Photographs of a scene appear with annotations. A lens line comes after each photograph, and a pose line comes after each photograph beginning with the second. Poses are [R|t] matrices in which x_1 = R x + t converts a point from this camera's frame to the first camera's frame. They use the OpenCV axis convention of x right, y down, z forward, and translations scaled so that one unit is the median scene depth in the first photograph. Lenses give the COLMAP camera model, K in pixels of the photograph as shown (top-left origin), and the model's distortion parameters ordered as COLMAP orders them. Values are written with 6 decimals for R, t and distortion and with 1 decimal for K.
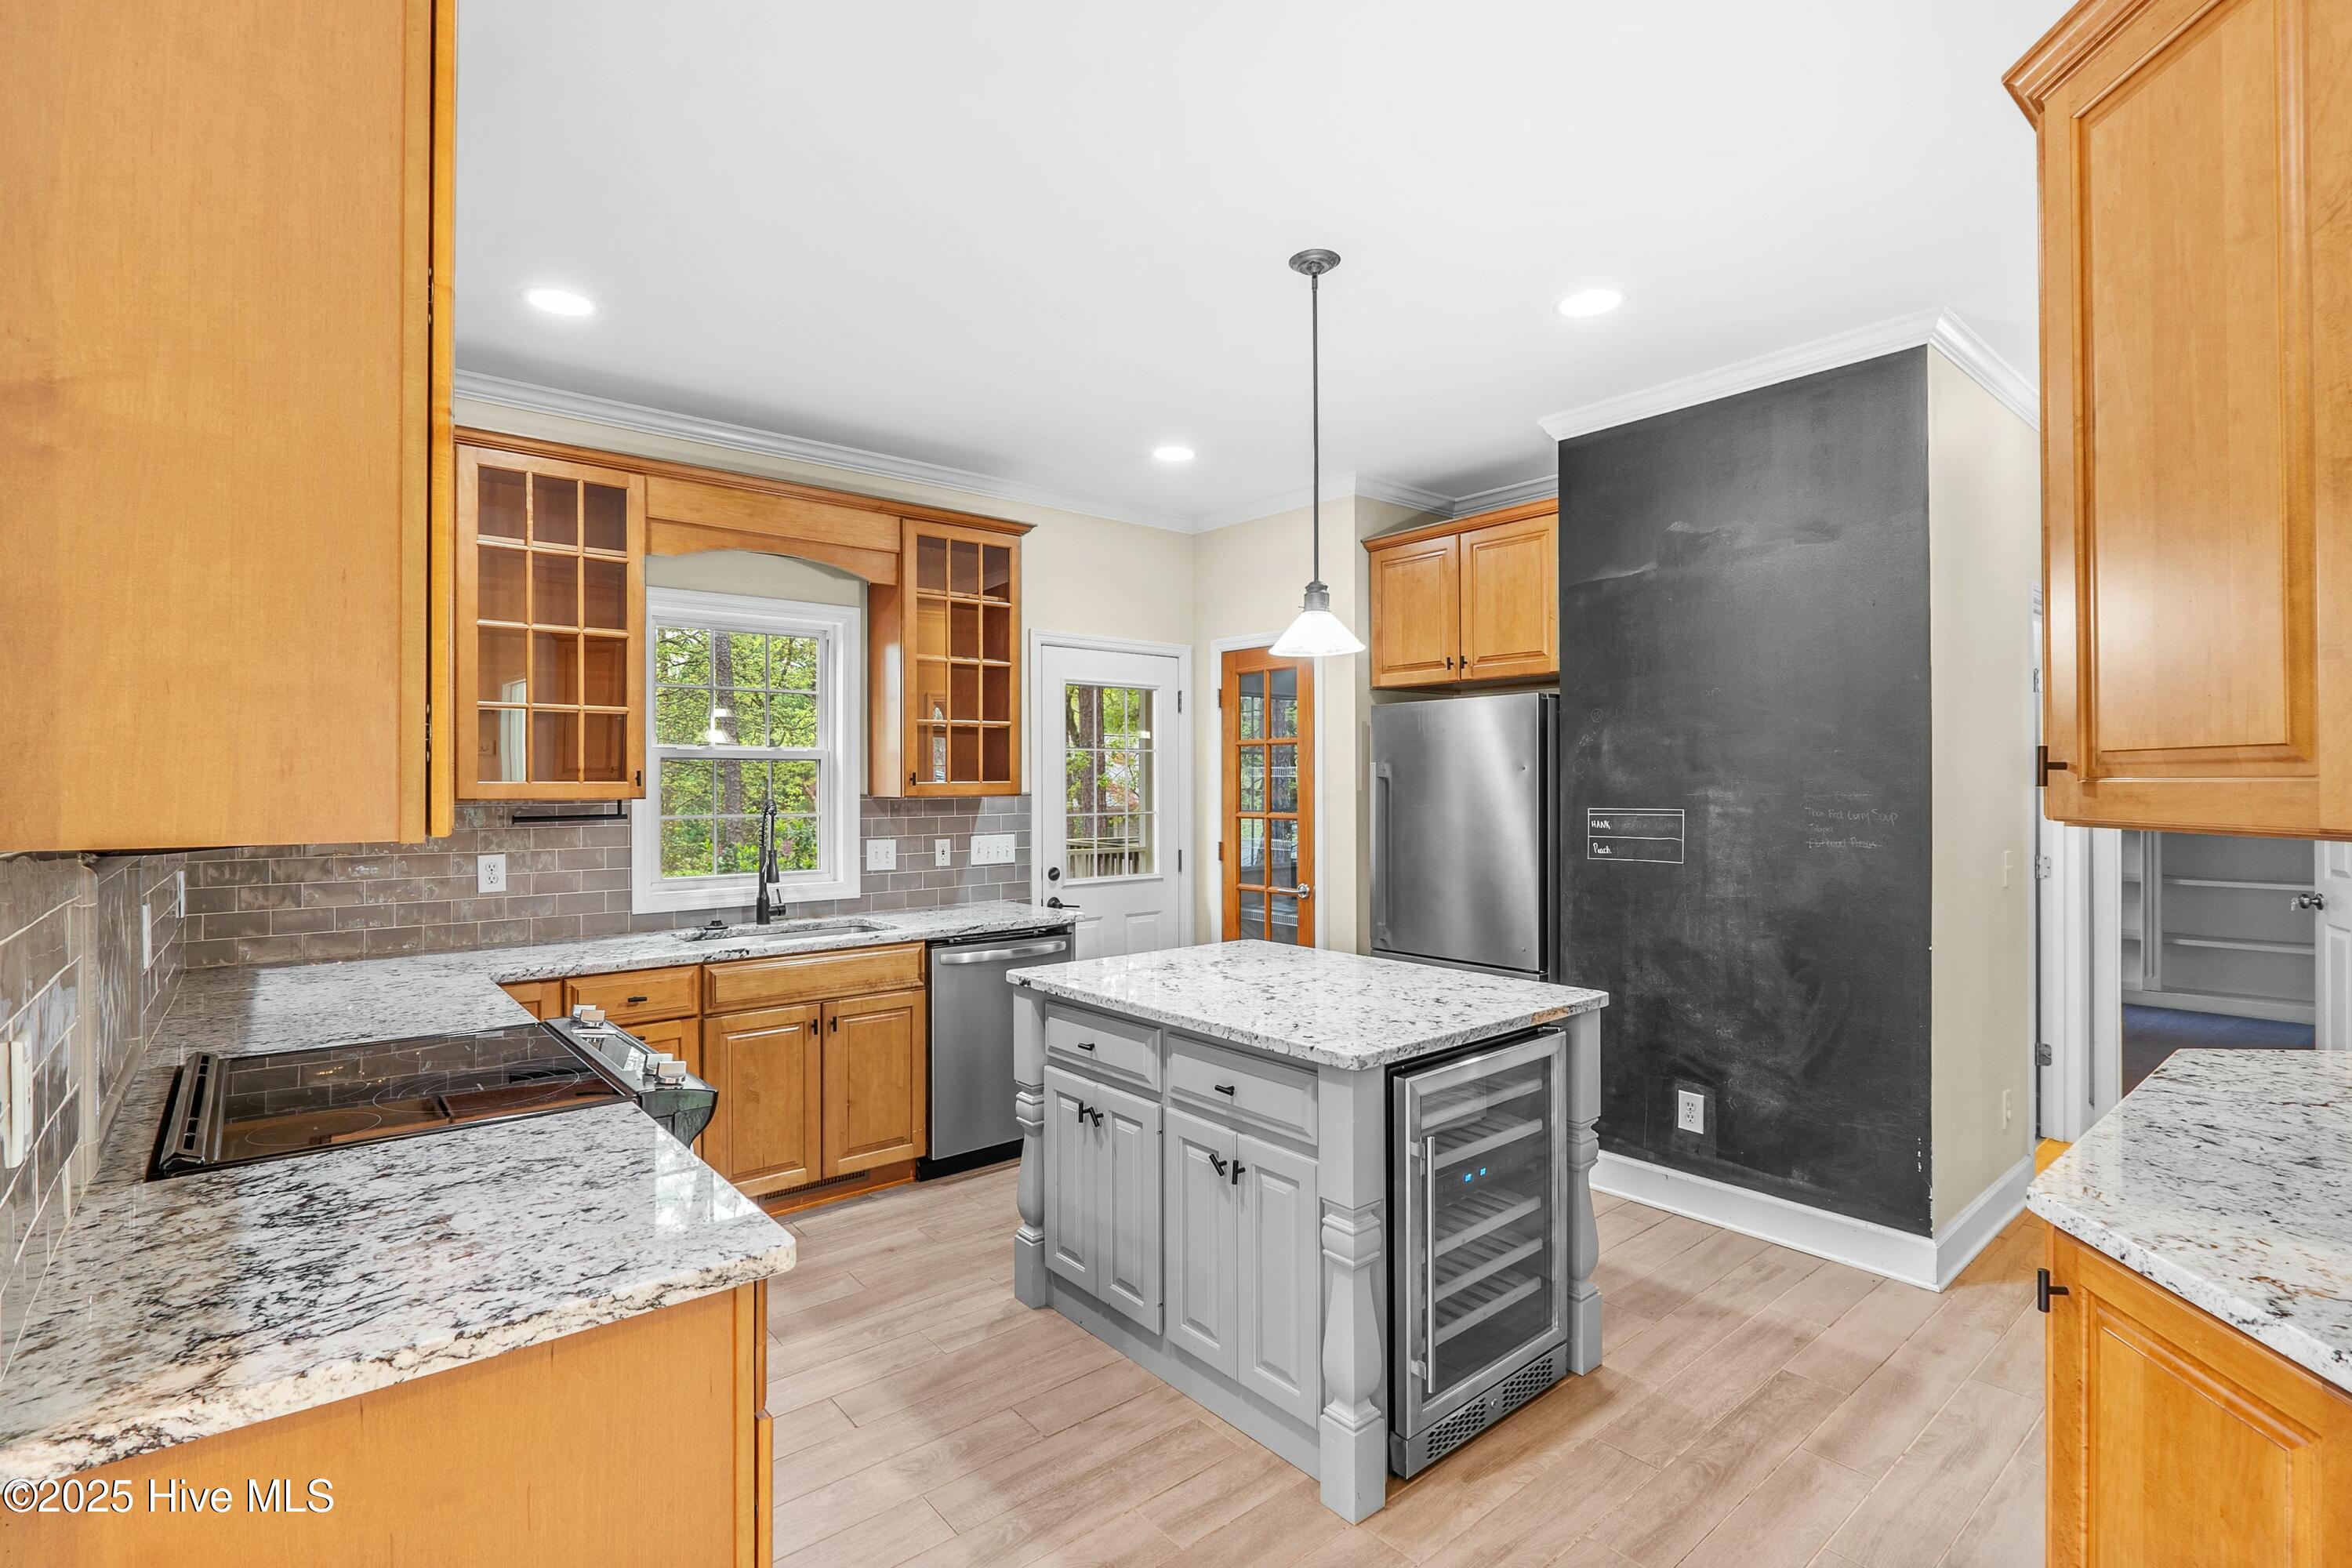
lens RADIAL K [[1095.6, 0, 1175.0], [0, 1095.6, 776.4], [0, 0, 1]] dist [-0.007159, 0.002167]
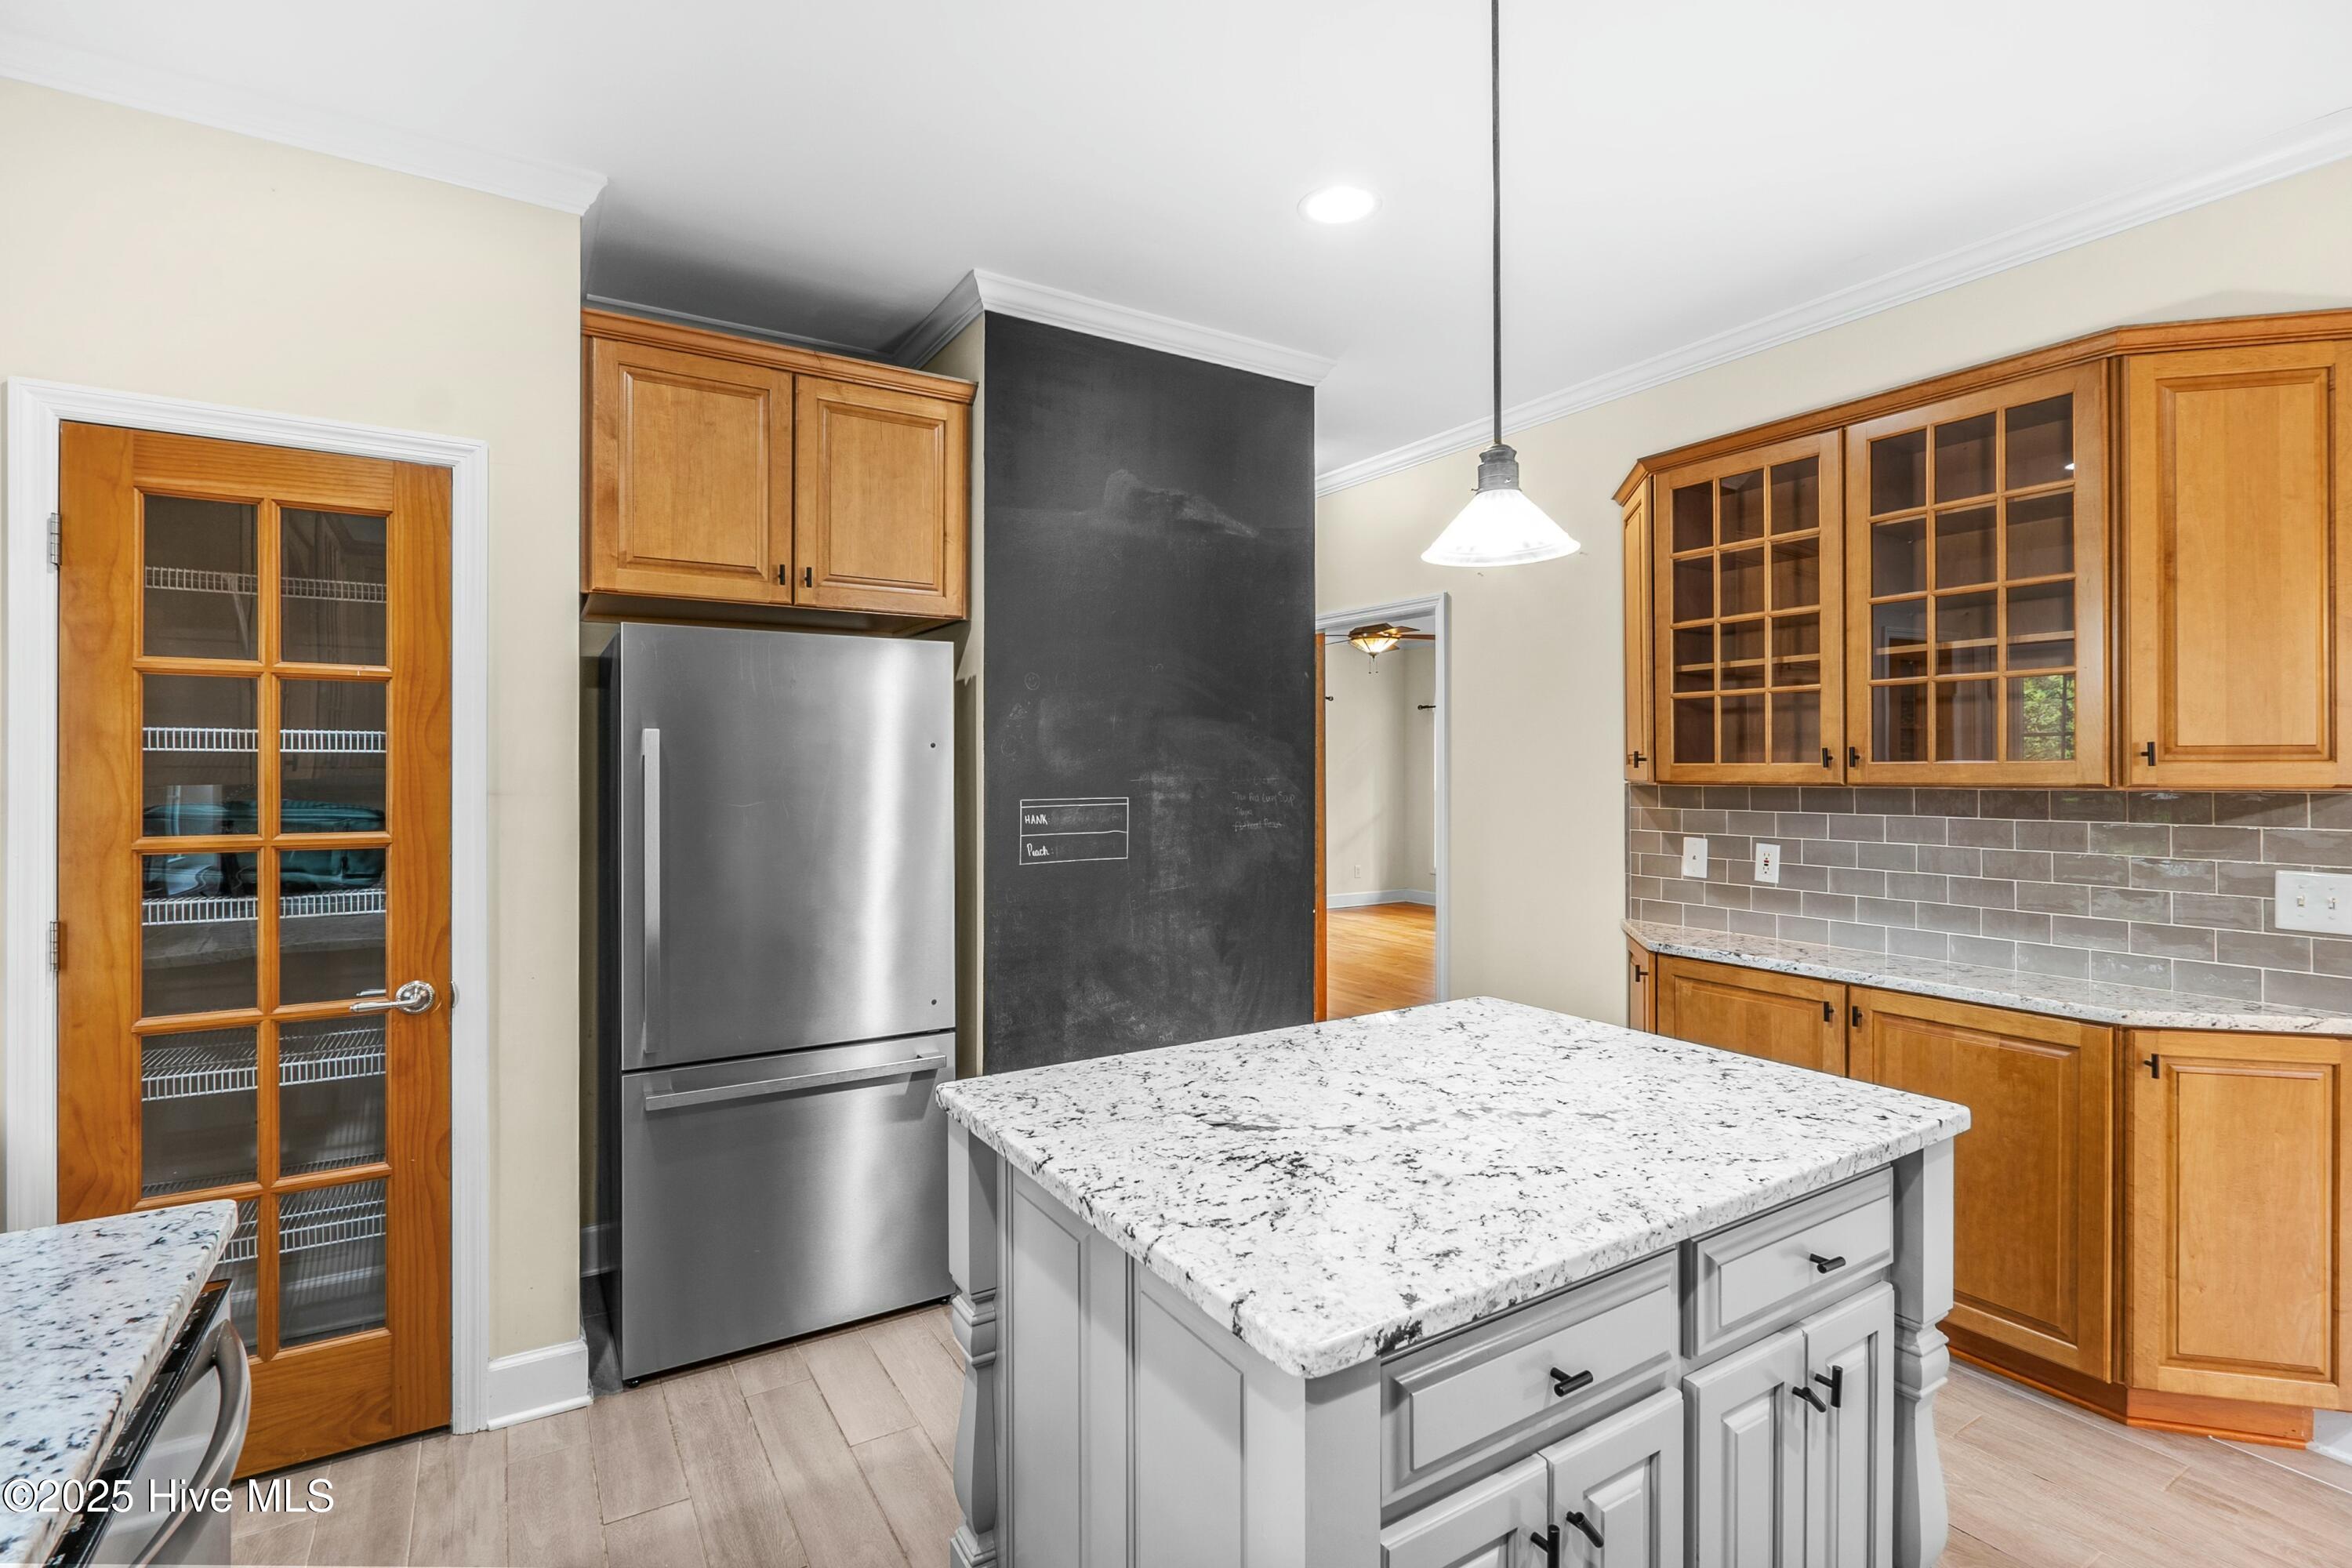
lens RADIAL K [[1095.6, 0, 1194.4], [0, 1095.6, 769.9], [0, 0, 1]] dist [-0.007159, 0.002167]
pose [[0.139553, 0.006076, 0.990196, -0.445563], [-0.003492, 0.999978, -0.005644, 0.014241], [-0.990208, -0.002670, 0.139571, 0.911180]]
